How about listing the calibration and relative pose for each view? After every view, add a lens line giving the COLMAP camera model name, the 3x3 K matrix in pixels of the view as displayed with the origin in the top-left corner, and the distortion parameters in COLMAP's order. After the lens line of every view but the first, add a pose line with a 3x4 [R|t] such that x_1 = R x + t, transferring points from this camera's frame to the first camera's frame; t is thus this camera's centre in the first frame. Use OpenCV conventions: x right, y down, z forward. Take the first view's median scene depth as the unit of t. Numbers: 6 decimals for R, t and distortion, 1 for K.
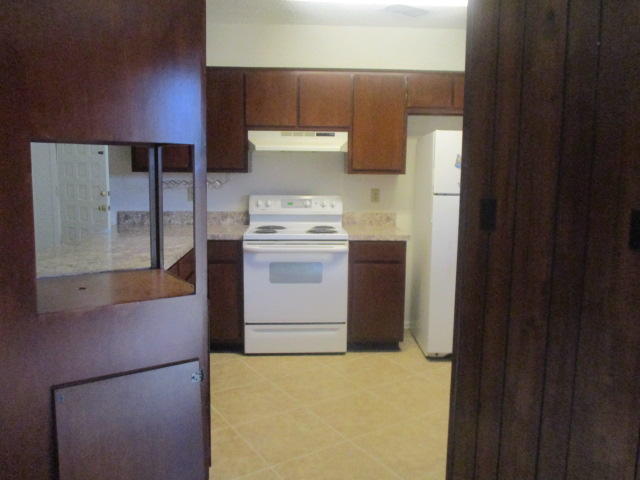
lens RADIAL K [[531.8, 0, 336.4], [0, 531.8, 231.4], [0, 0, 1]] dist [-0.033435, 0.009572]
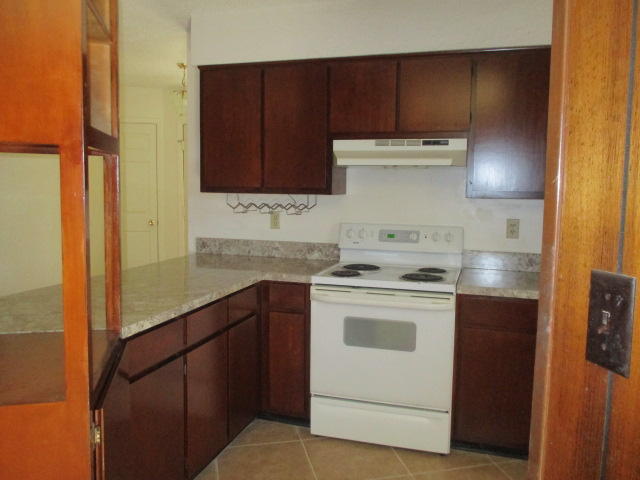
lens RADIAL K [[531.8, 0, 336.4], [0, 531.8, 231.4], [0, 0, 1]] dist [-0.033435, 0.009572]
pose [[0.938485, 0.032543, -0.343783, 0.105443], [-0.046616, 0.998376, -0.032747, -0.032505], [0.342159, 0.046758, 0.938478, 0.284284]]
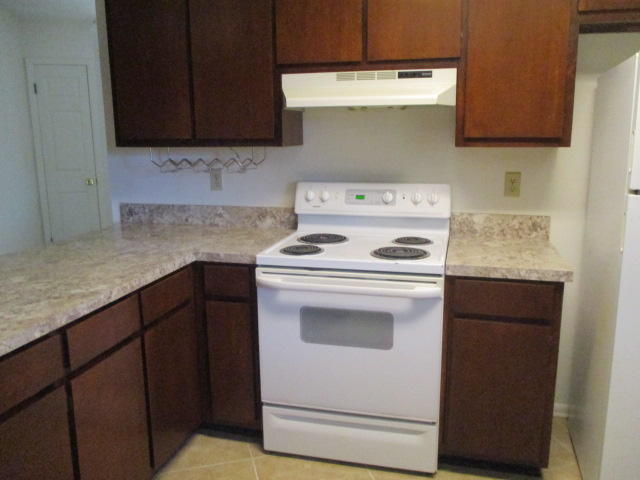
lens RADIAL K [[531.8, 0, 336.4], [0, 531.8, 231.4], [0, 0, 1]] dist [-0.033435, 0.009572]
pose [[0.952664, 0.038951, -0.301521, 0.073461], [-0.020631, 0.997755, 0.063708, -0.054747], [0.303326, -0.054472, 0.951329, 0.449154]]
